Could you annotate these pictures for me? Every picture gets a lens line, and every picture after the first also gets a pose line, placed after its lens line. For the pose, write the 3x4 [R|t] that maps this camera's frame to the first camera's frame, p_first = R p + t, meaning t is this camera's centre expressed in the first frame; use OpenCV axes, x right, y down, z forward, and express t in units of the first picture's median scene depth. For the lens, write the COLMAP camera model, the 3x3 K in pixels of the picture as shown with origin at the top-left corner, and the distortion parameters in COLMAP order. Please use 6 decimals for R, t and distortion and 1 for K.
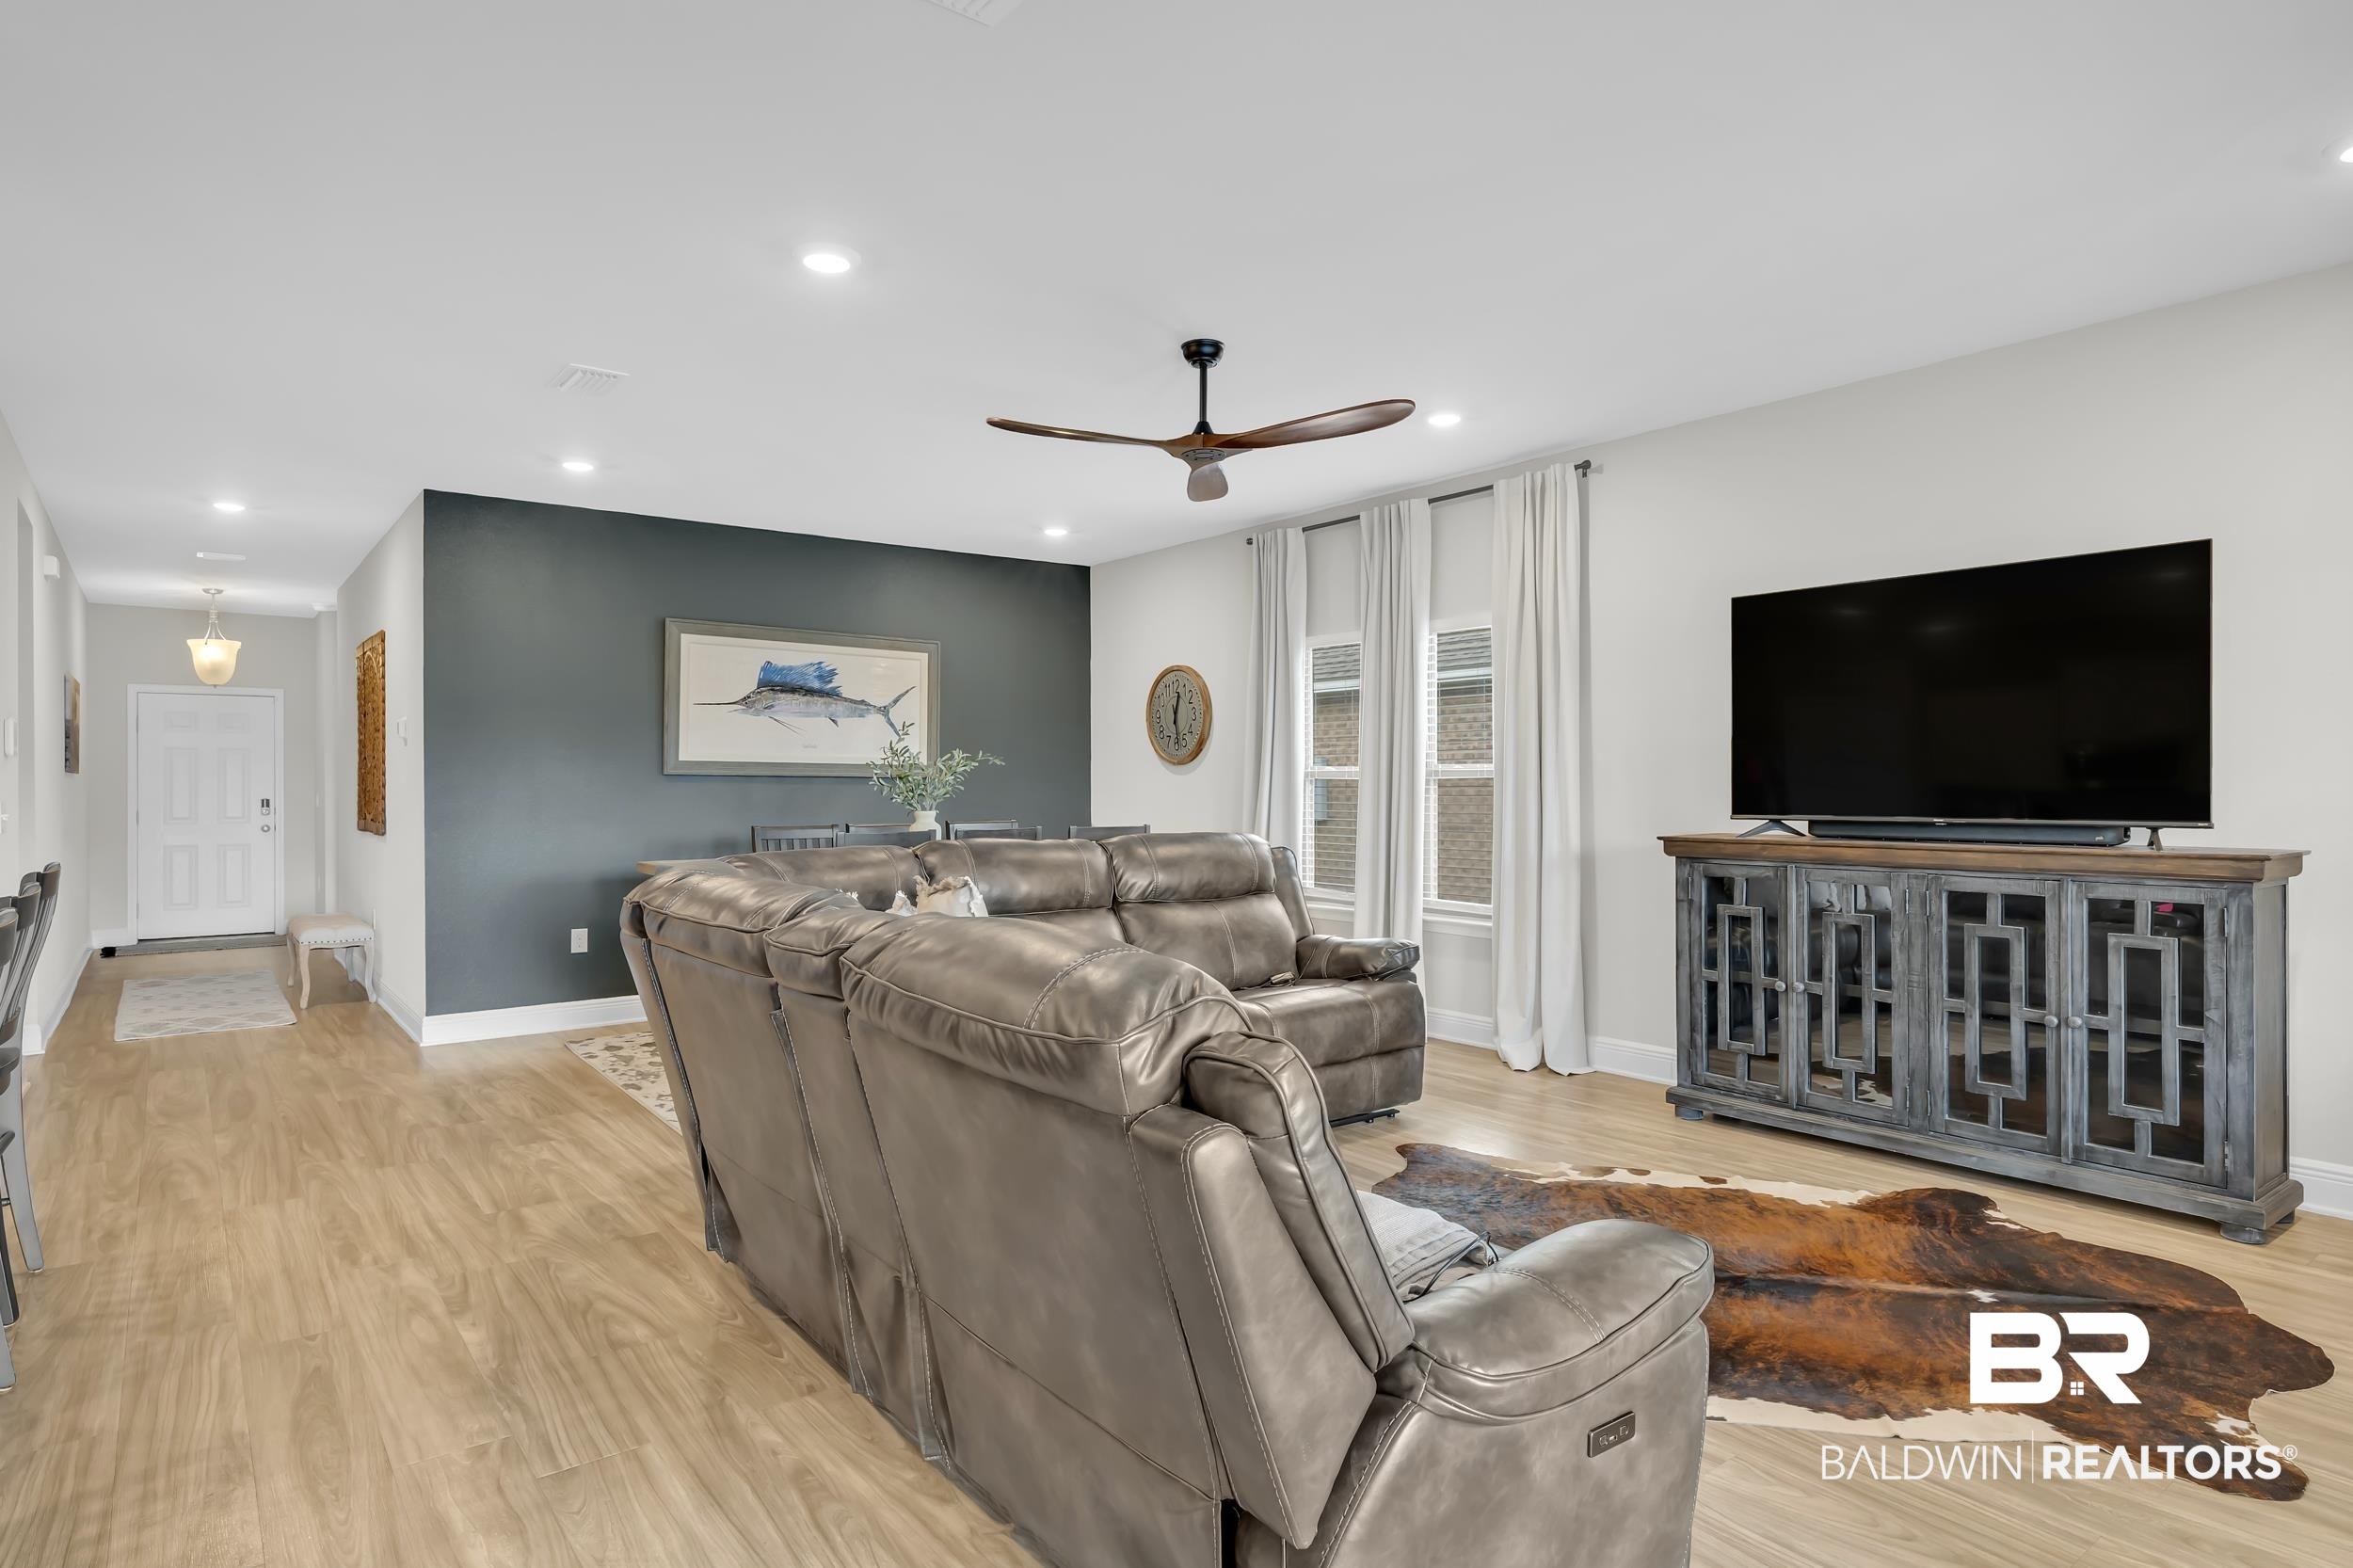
lens RADIAL K [[1292.1, 0, 1176.5], [0, 1292.1, 784.0], [0, 0, 1]] dist [0.001780, -0.000683]
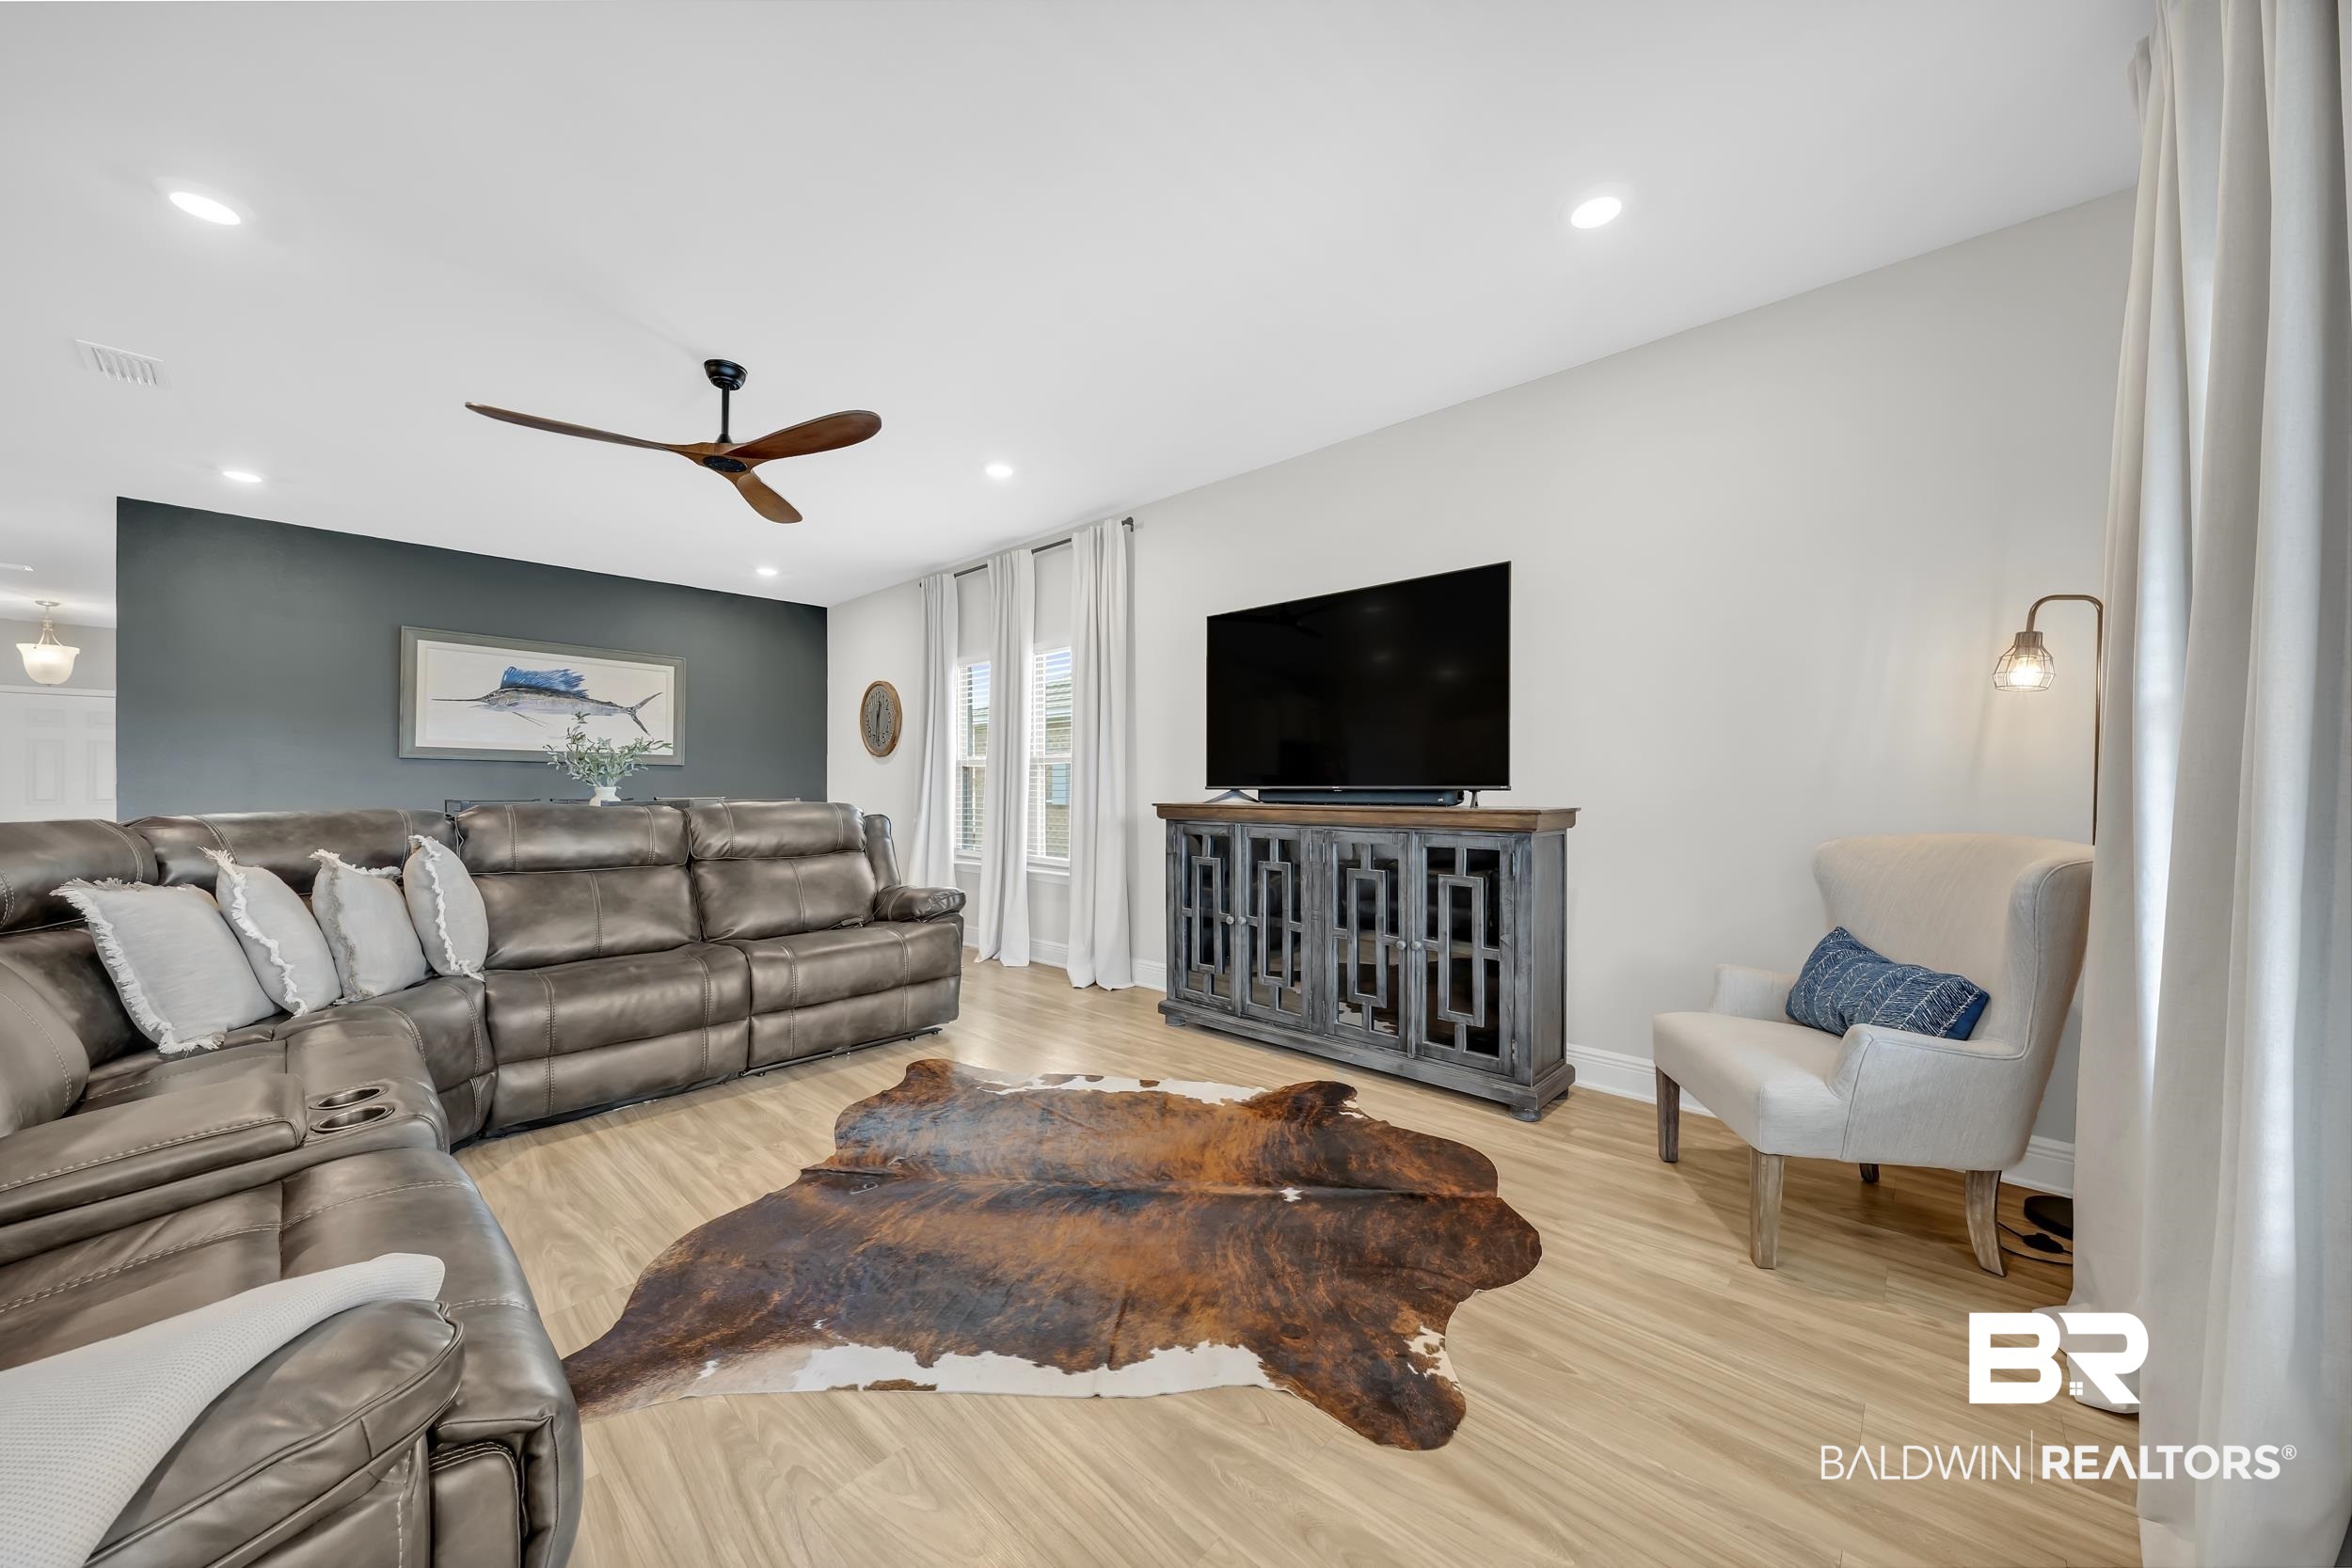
lens RADIAL K [[832.6, 0, 1175.3], [0, 832.6, 787.6], [0, 0, 1]] dist [-0.004058, 0.000000]
pose [[0.985936, 0.003313, 0.167089, 0.300413], [-0.003520, 0.999993, 0.000944, 0.028146], [-0.167084, -0.001519, 0.985941, 0.222283]]
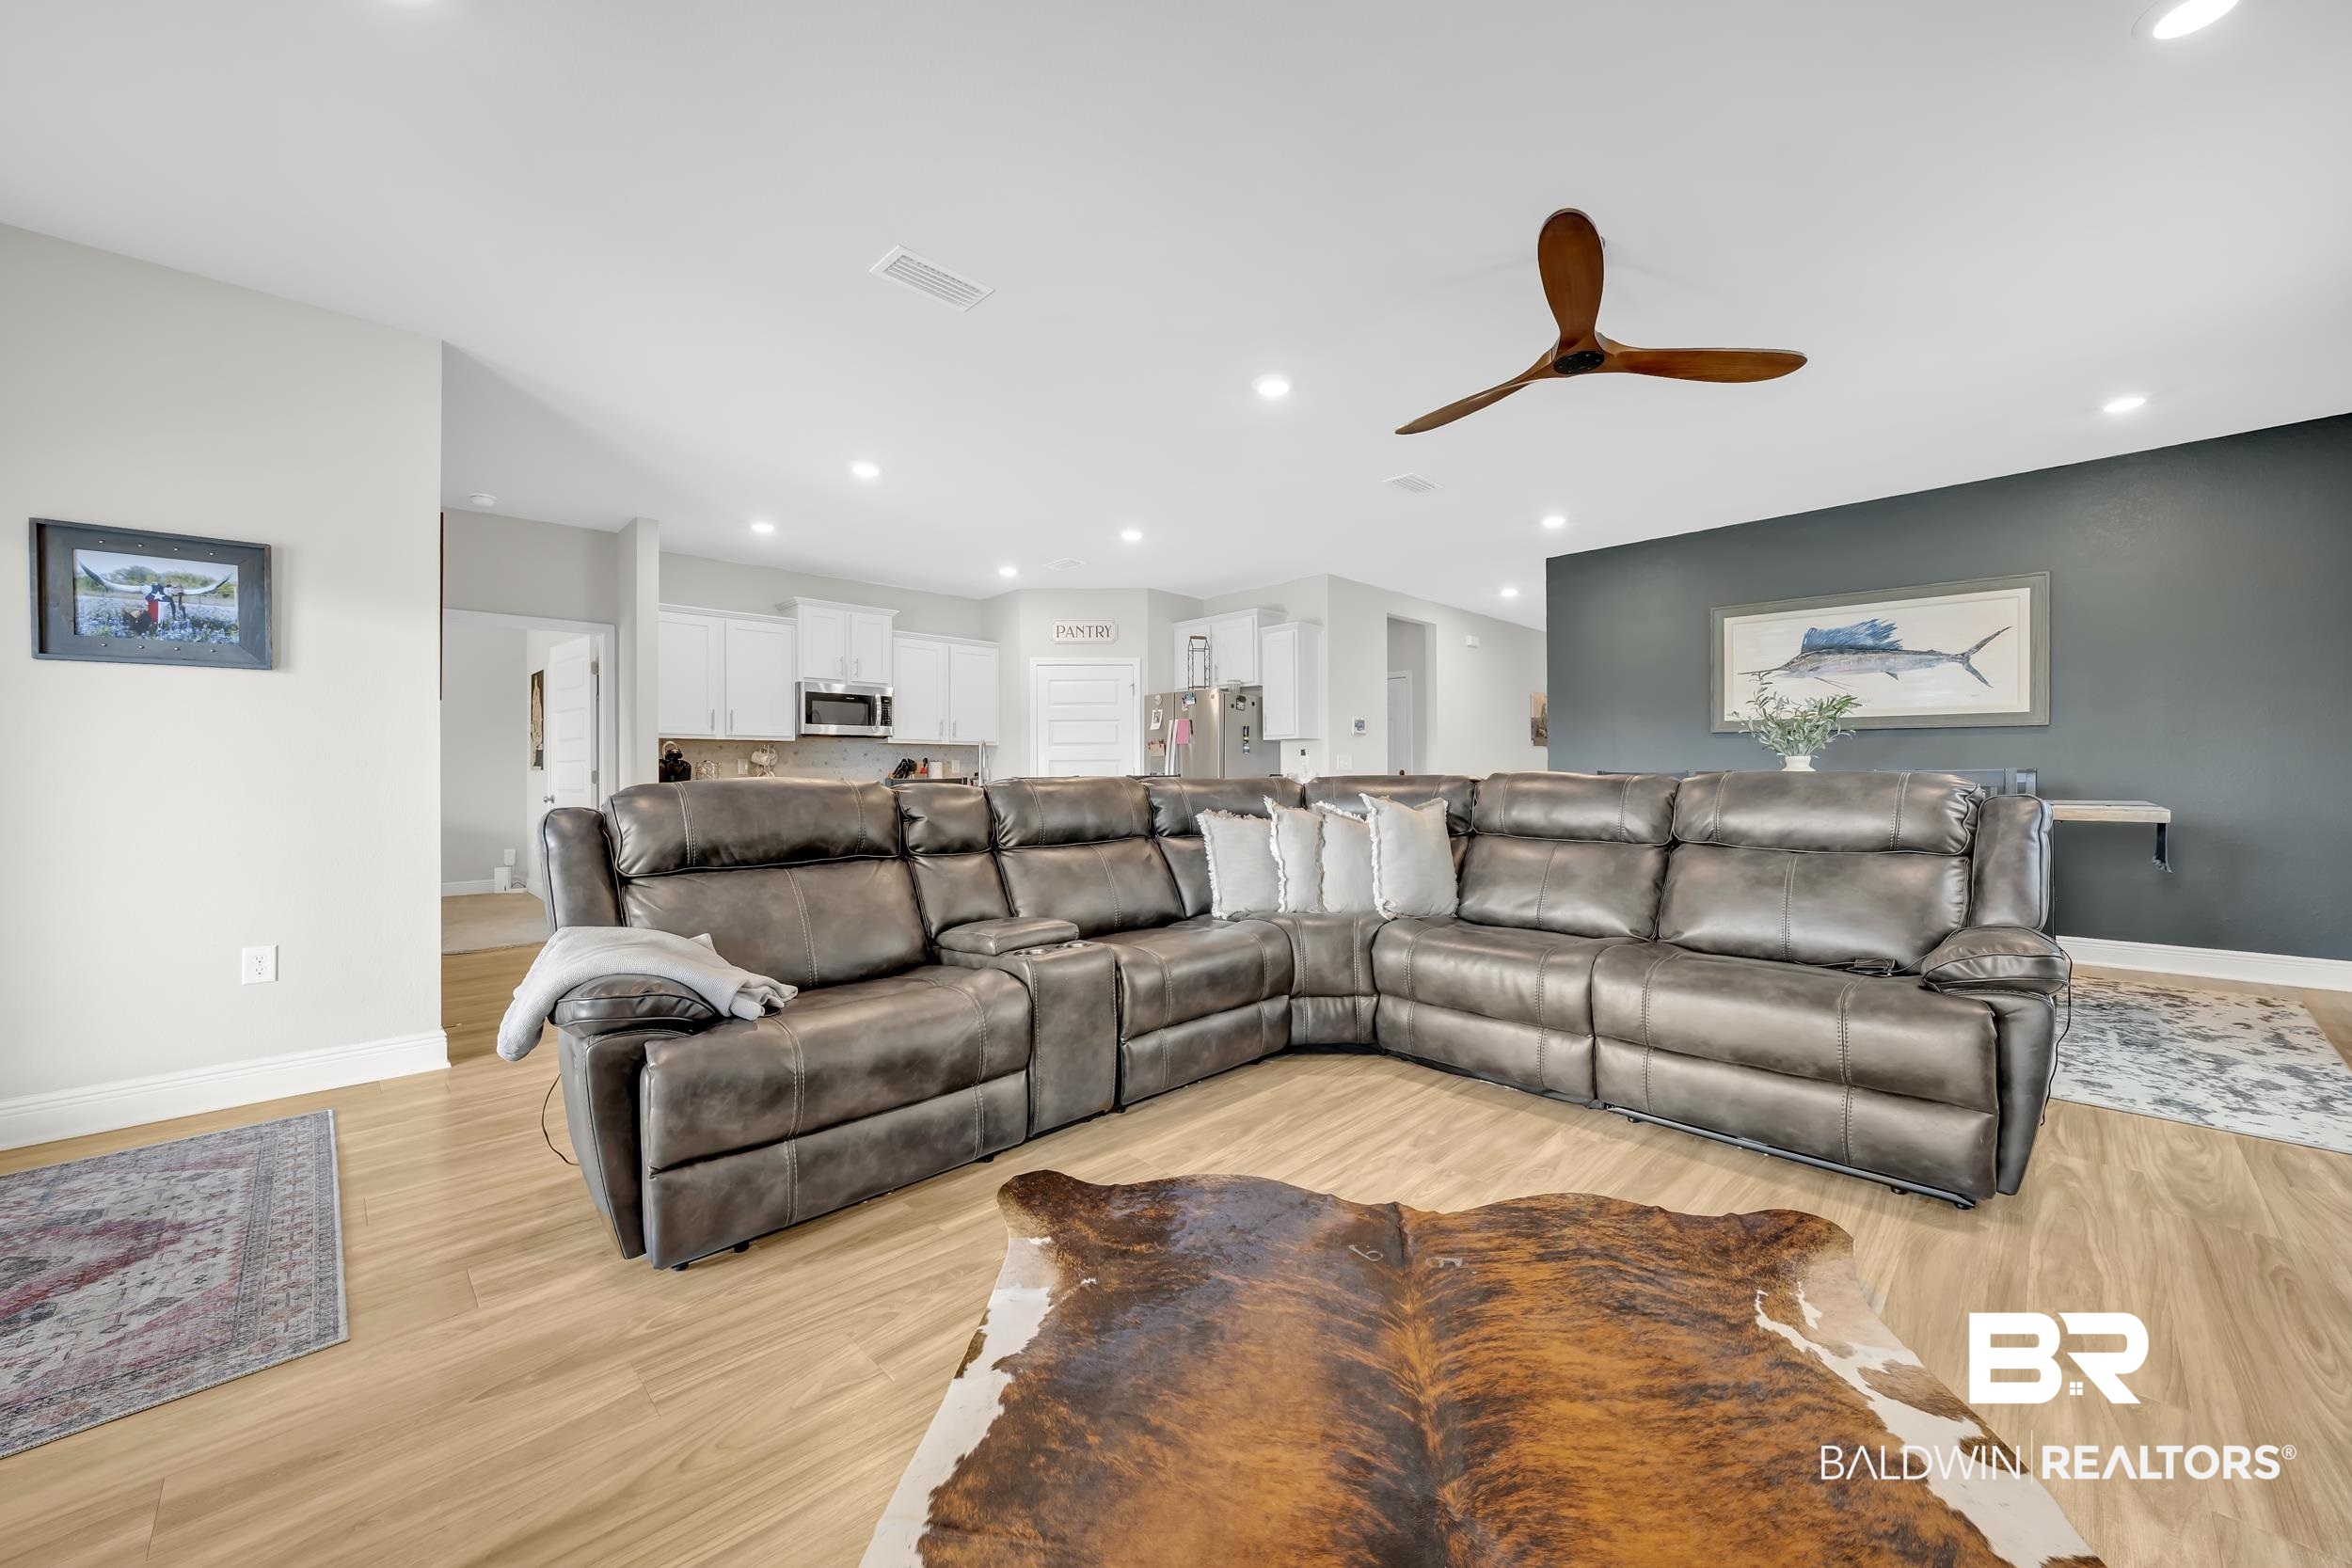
lens RADIAL K [[870.3, 0, 1200.2], [0, 870.3, 771.6], [0, 0, 1]] dist [0.000033, -0.000033]
pose [[0.137741, 0.003063, -0.990463, 0.635216], [0.006682, 0.999970, 0.004021, 0.040336], [0.990446, -0.007173, 0.137717, 0.658778]]
